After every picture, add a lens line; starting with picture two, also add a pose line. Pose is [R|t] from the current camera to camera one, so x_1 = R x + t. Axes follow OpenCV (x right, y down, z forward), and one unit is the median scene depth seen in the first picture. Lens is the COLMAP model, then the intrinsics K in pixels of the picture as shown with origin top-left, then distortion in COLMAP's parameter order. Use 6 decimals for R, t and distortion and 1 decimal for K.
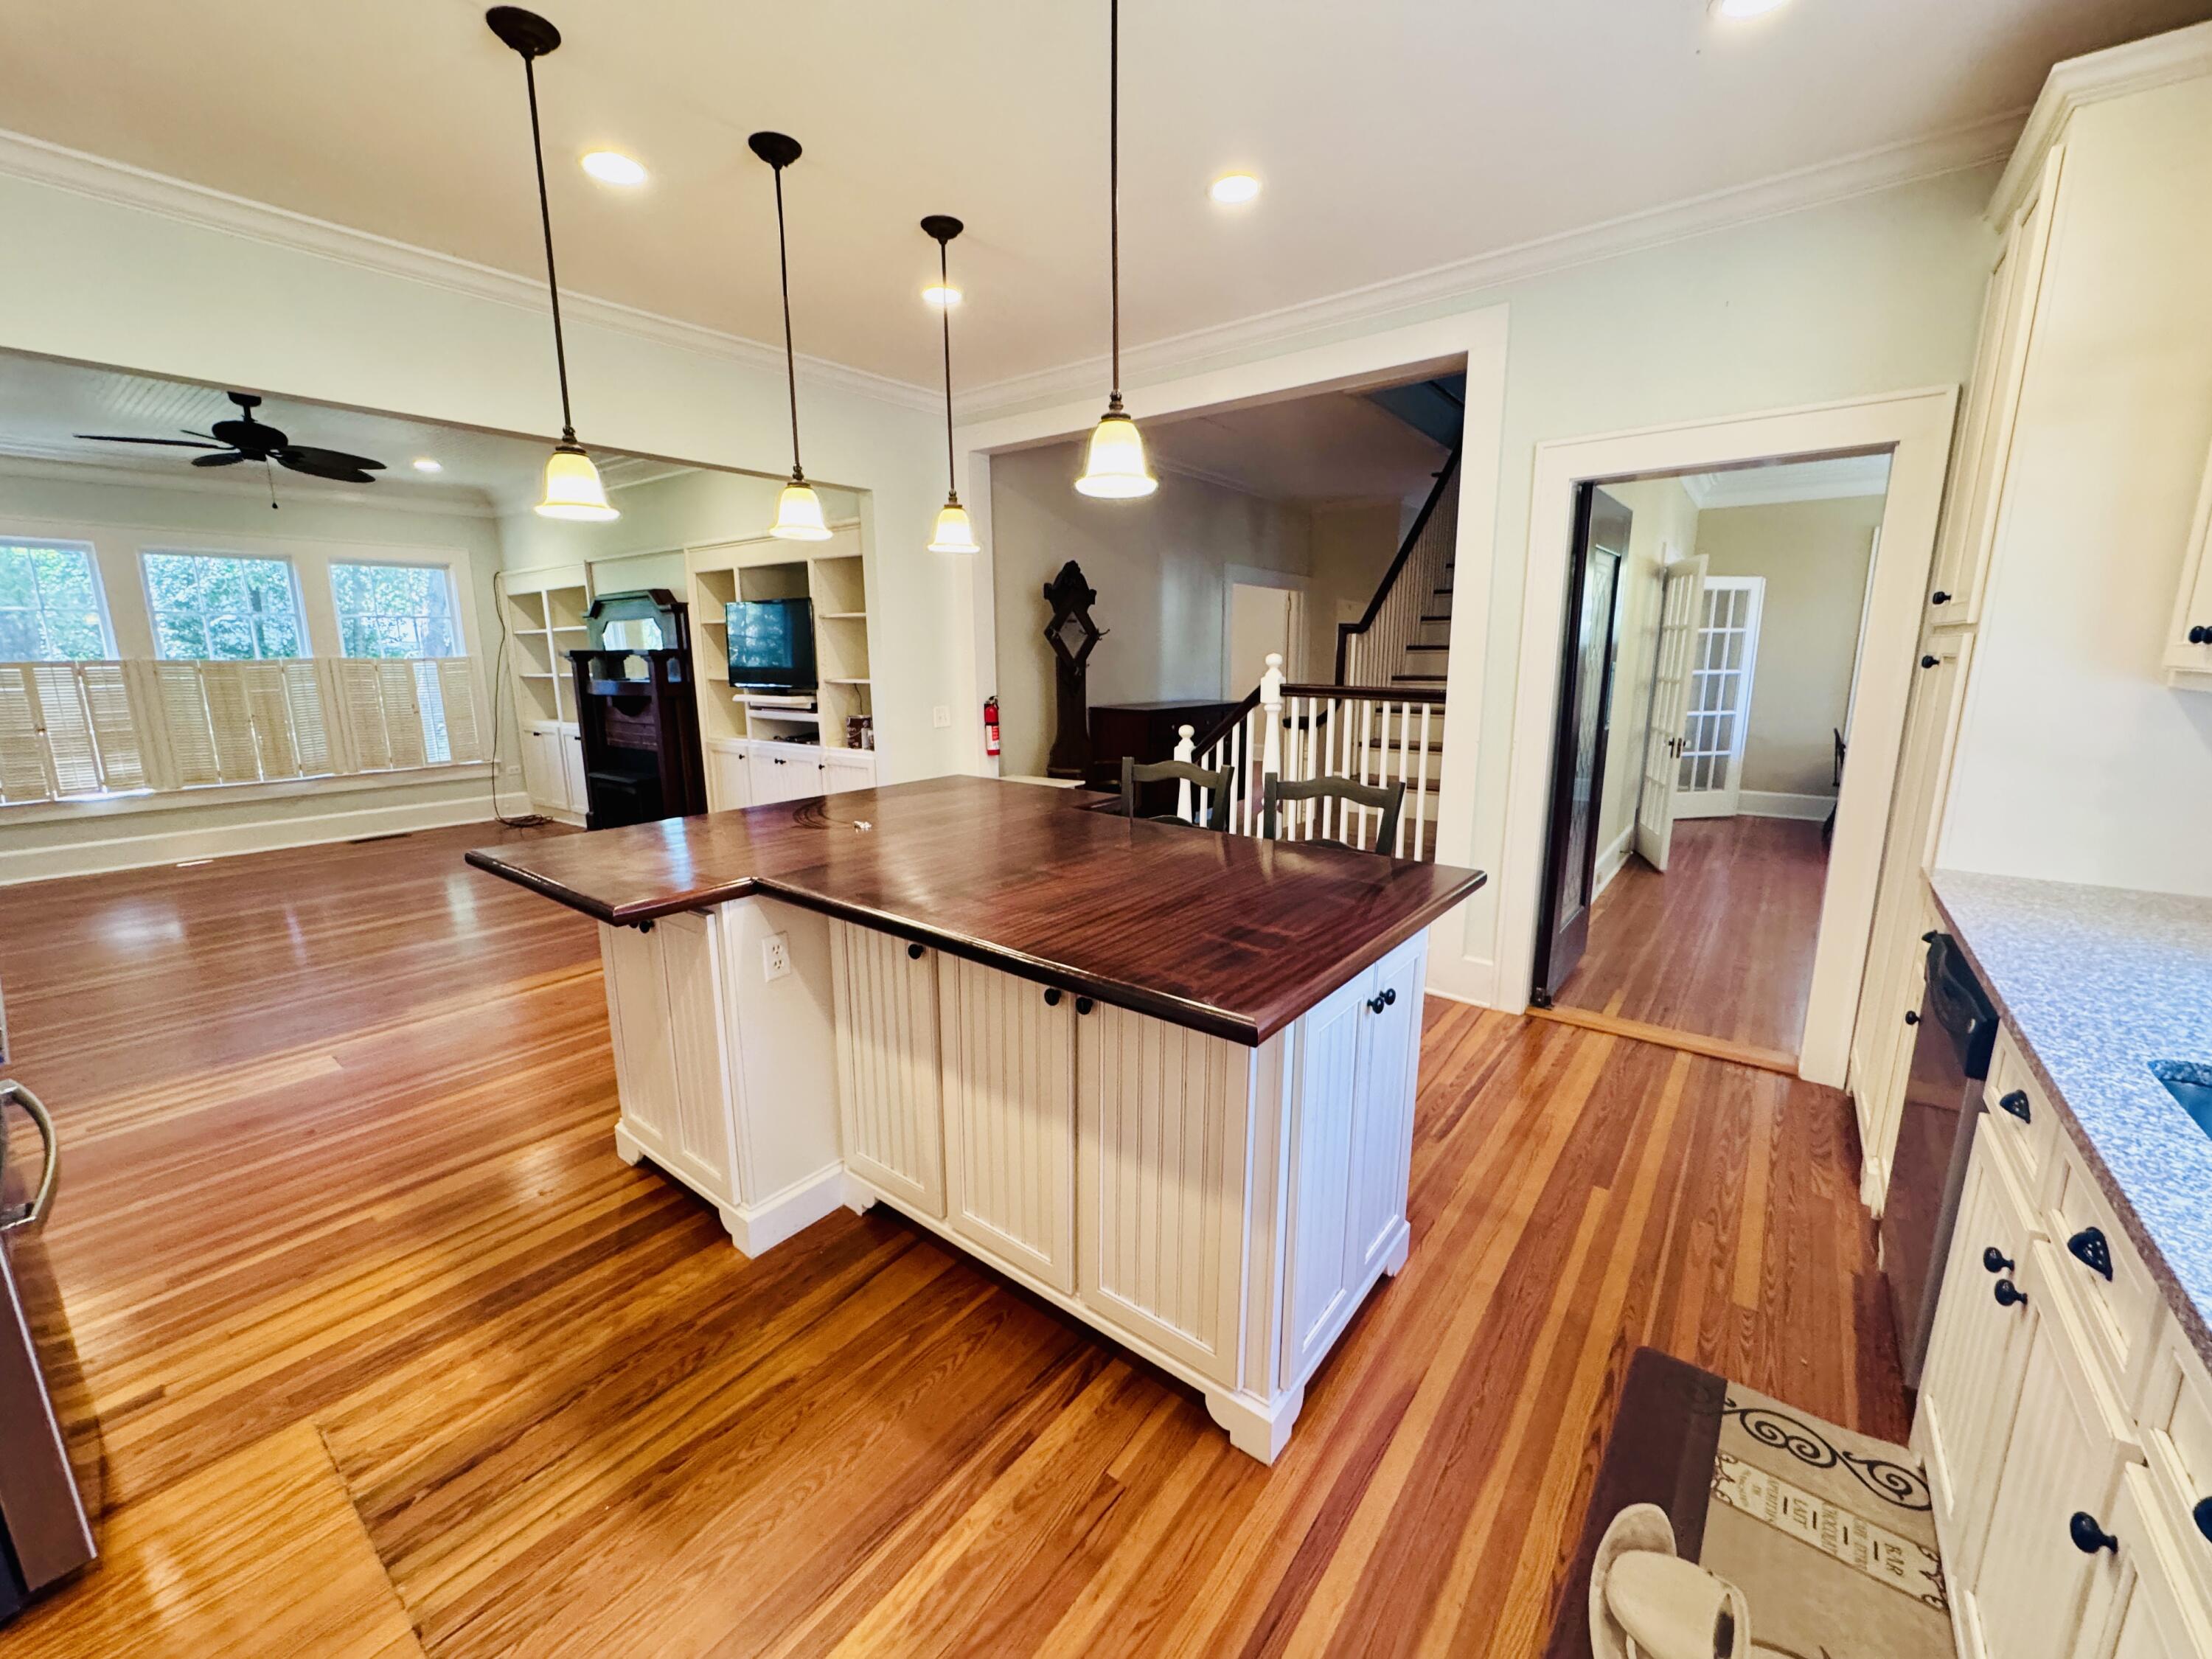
lens RADIAL K [[888.0, 0, 1104.5], [0, 888.0, 823.1], [0, 0, 1]] dist [-0.002195, 0.000204]
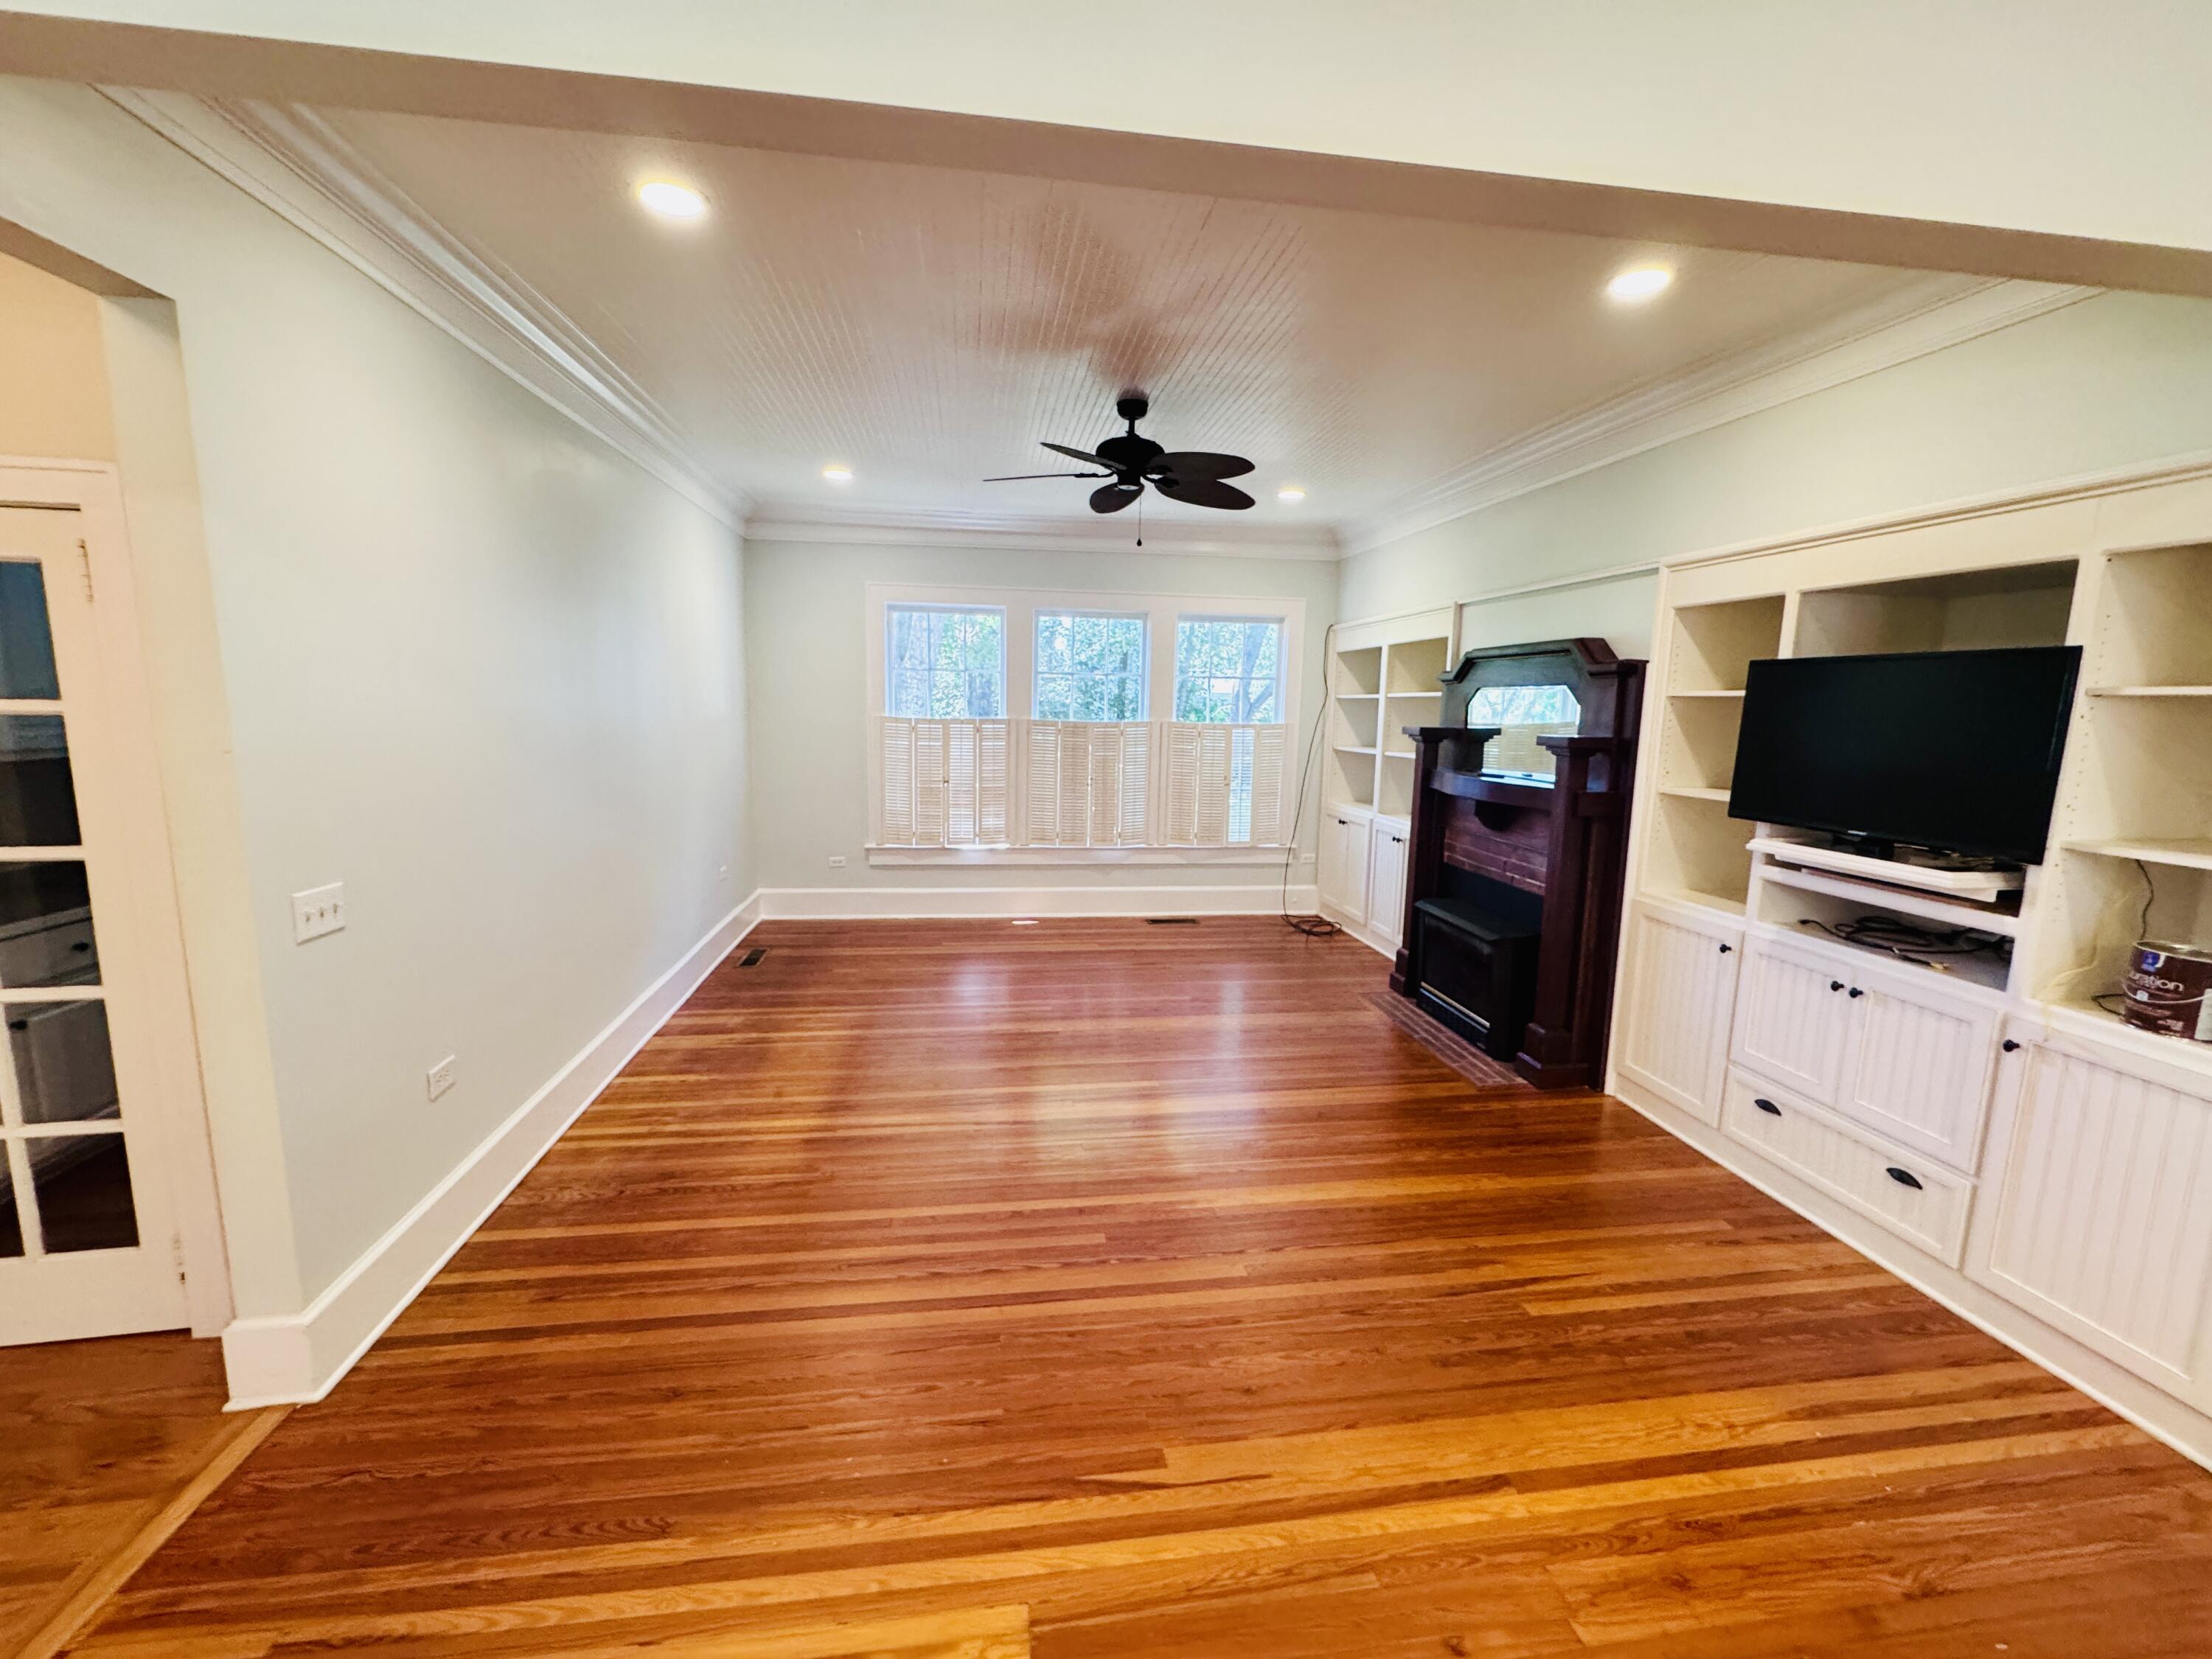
lens RADIAL K [[888.0, 0, 1103.7], [0, 888.0, 827.3], [0, 0, 1]] dist [-0.002195, 0.000204]
pose [[0.714812, 0.122218, -0.688554, -0.279700], [-0.159695, 0.987121, 0.009428, -0.080241], [0.680838, 0.103220, 0.725124, 0.313540]]
